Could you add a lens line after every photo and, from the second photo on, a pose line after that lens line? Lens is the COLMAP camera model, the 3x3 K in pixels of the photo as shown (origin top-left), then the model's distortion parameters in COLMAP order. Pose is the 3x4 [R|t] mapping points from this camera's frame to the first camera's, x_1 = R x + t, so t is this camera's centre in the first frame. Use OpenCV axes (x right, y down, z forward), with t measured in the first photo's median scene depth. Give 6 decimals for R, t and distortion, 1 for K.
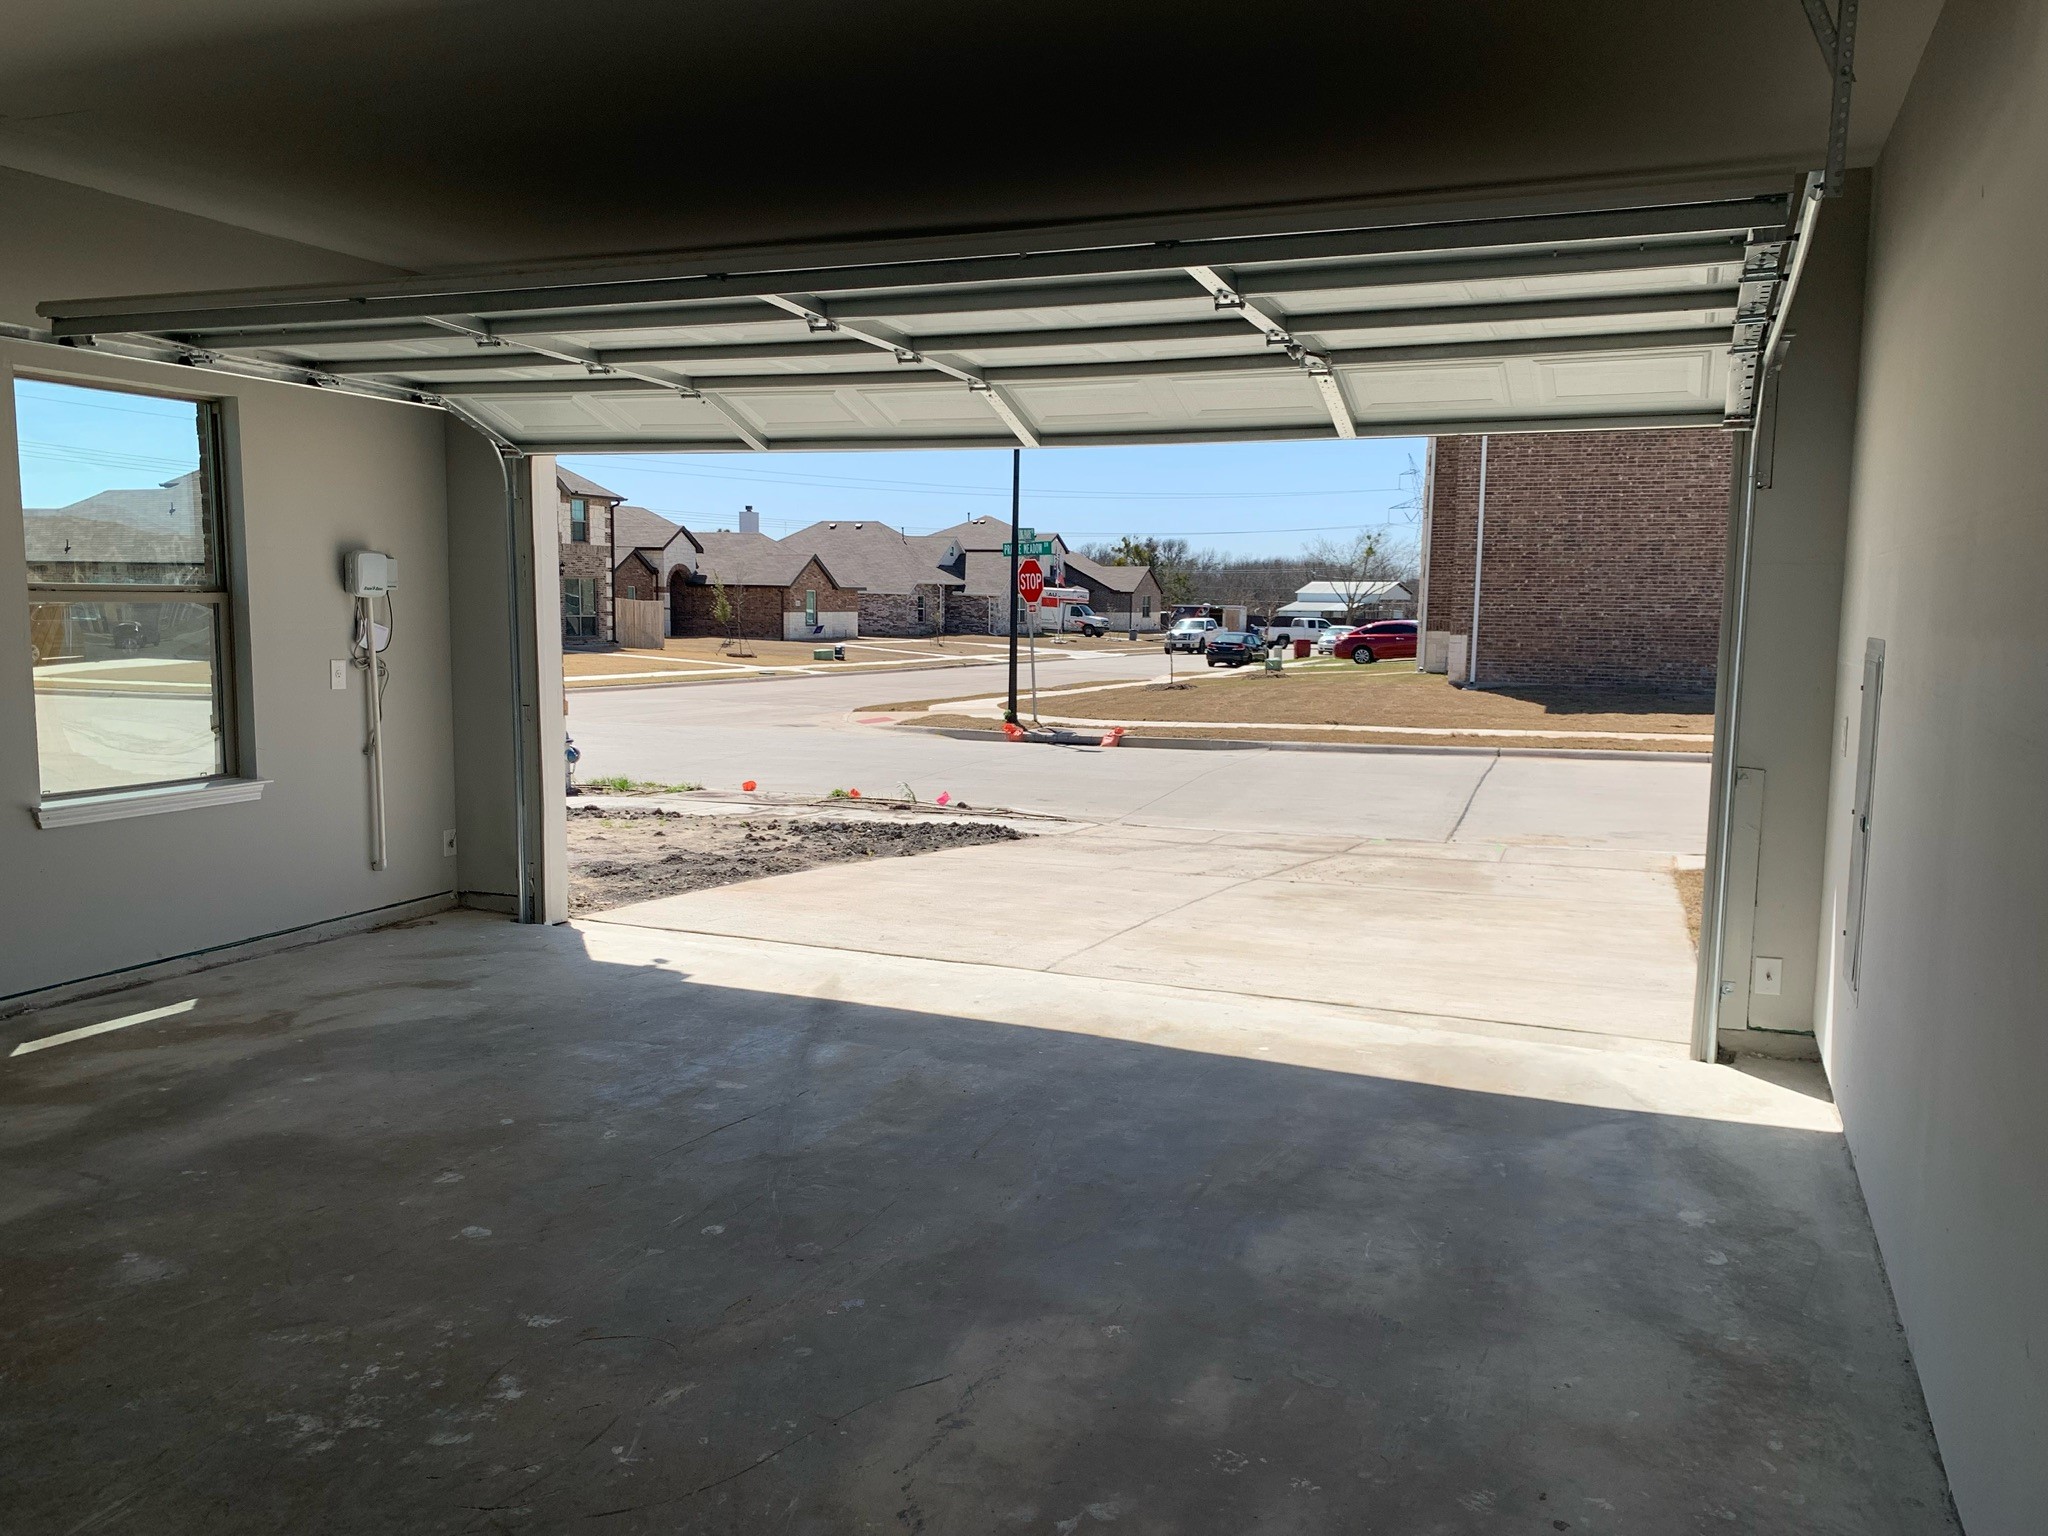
lens RADIAL K [[1565.0, 0, 1025.1], [0, 1565.0, 772.3], [0, 0, 1]] dist [0.085447, -0.097088]
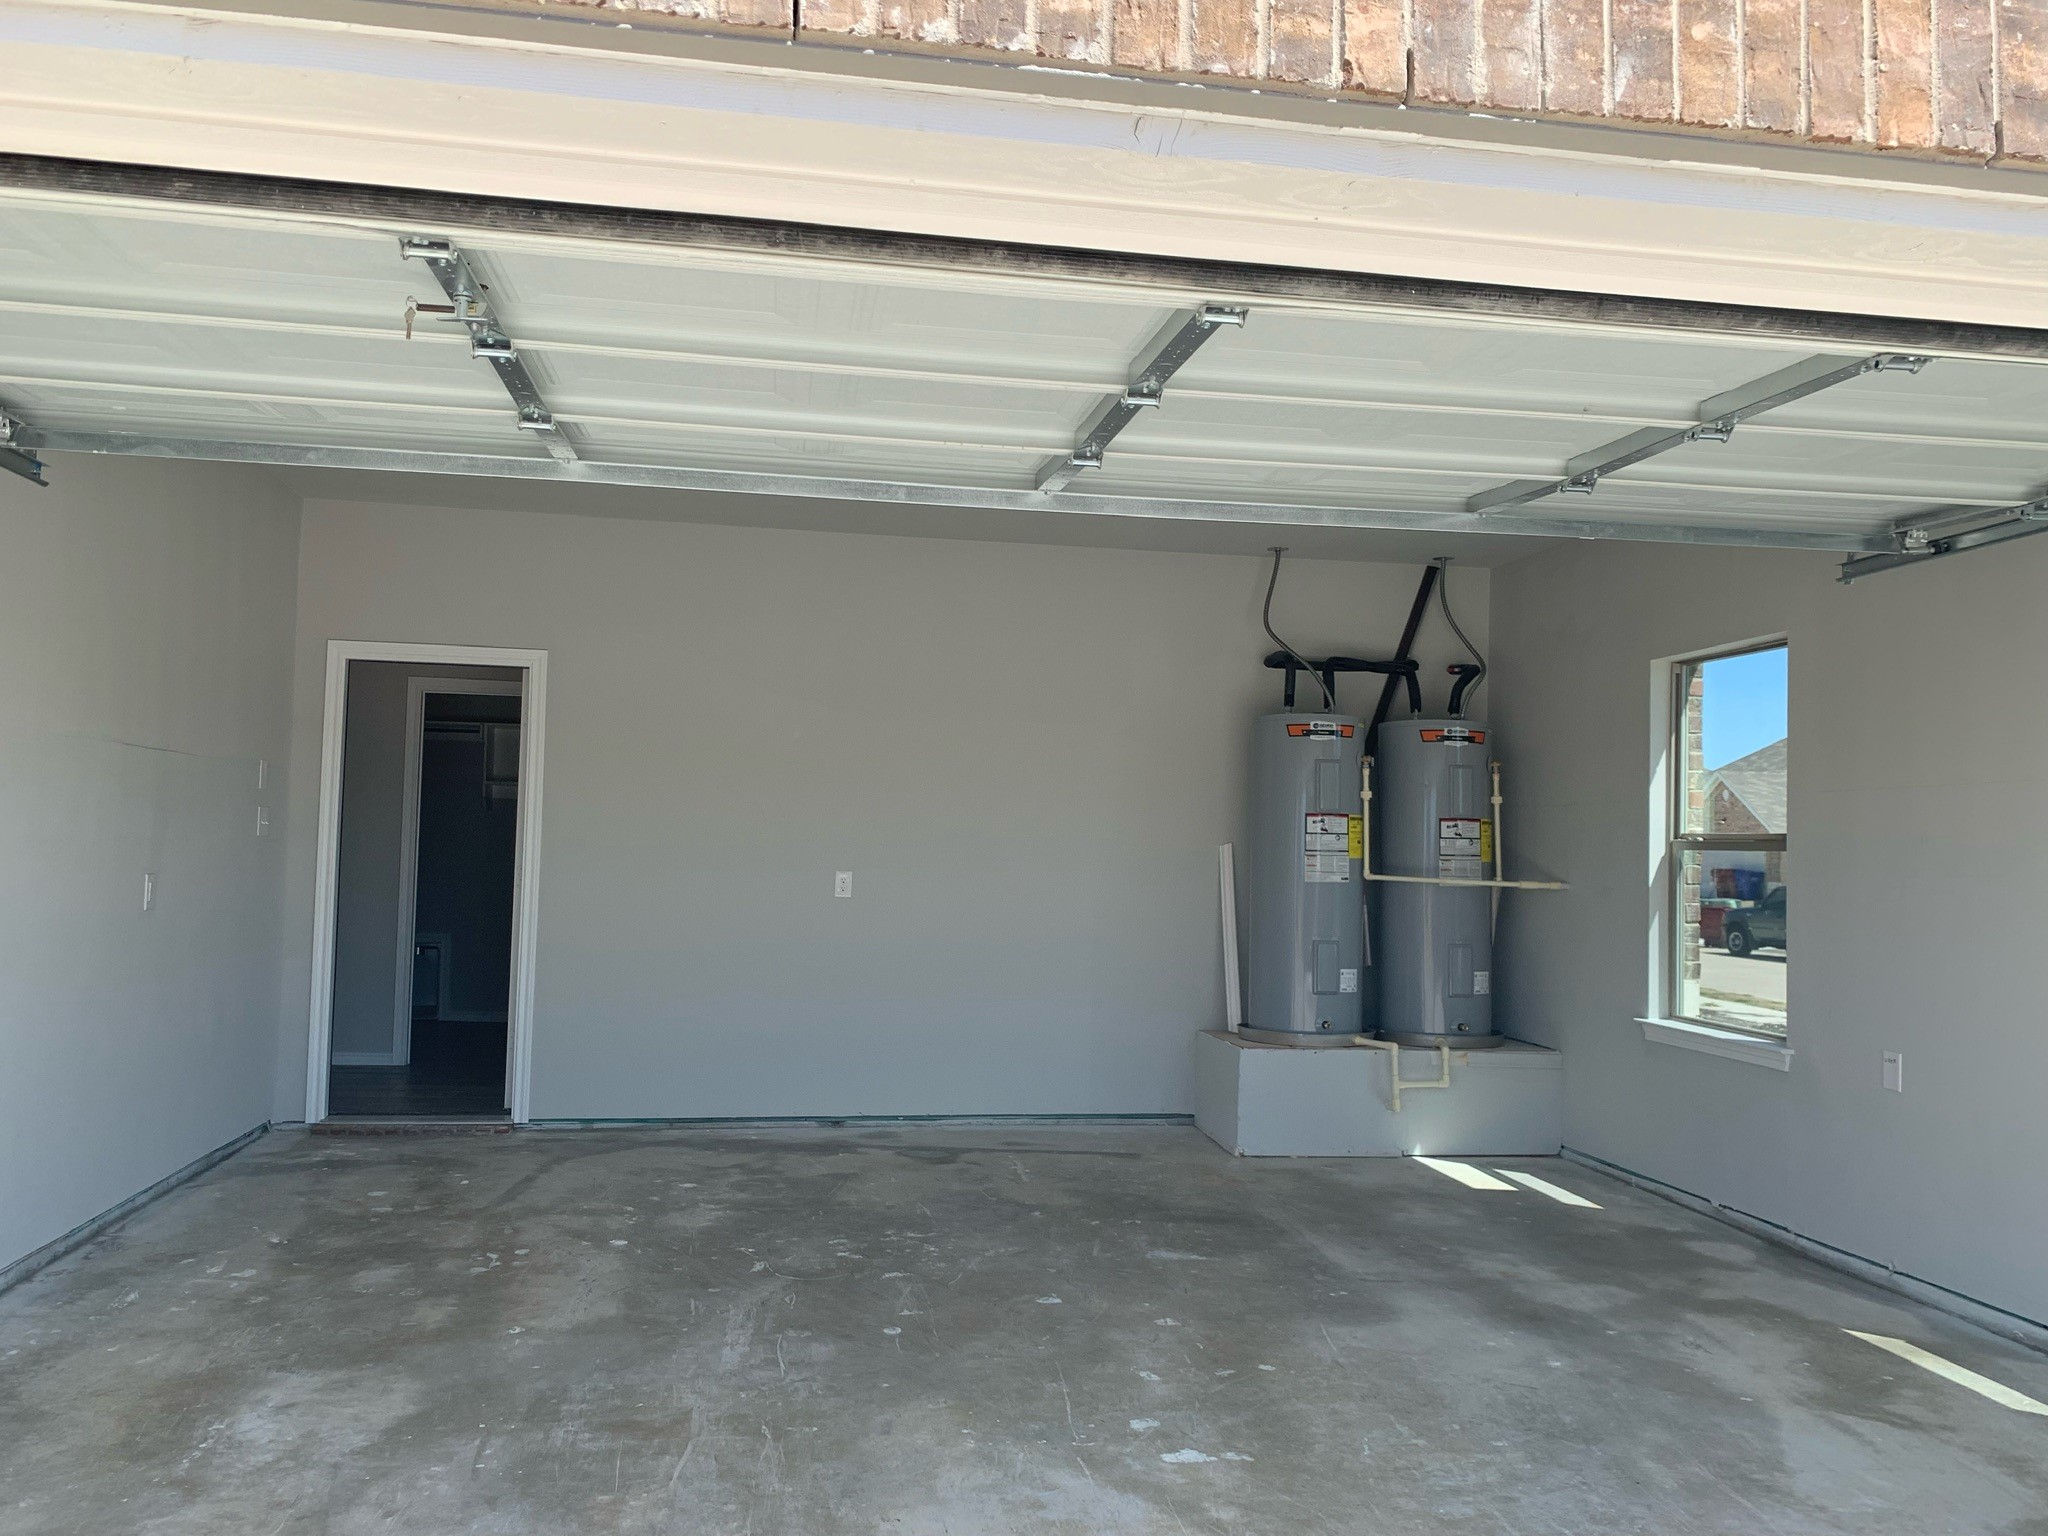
lens RADIAL K [[1565.0, 0, 1026.1], [0, 1565.0, 769.4], [0, 0, 1]] dist [0.085447, -0.097088]
pose [[-0.848423, -0.059160, -0.526003, 0.283633], [-0.090265, 0.995349, 0.033646, -0.138916], [0.521566, 0.076026, -0.849817, 1.556507]]
